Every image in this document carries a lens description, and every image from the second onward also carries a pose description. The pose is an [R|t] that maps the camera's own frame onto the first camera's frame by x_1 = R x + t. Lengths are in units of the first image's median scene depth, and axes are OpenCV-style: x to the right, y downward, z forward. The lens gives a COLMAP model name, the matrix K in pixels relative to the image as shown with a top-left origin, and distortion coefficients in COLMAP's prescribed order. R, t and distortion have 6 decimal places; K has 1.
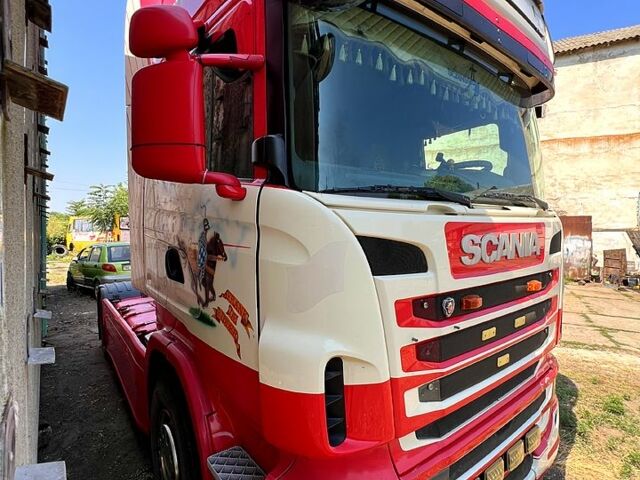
lens RADIAL K [[258.5, 0, 320.5], [0, 258.5, 238.0], [0, 0, 1]] dist [0.000290, -0.000209]
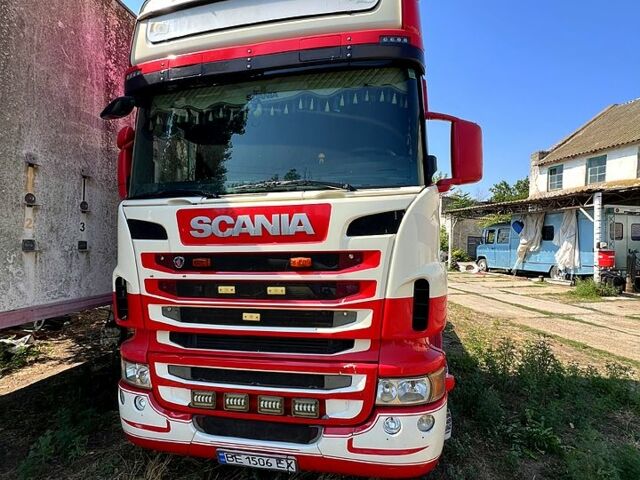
lens RADIAL K [[258.5, 0, 321.6], [0, 258.5, 241.0], [0, 0, 1]] dist [0.000290, -0.000209]
pose [[0.784662, -0.010201, -0.619840, 2.187198], [-0.006610, 0.999670, -0.024820, 0.168966], [0.619888, 0.023572, 0.784336, 0.285339]]
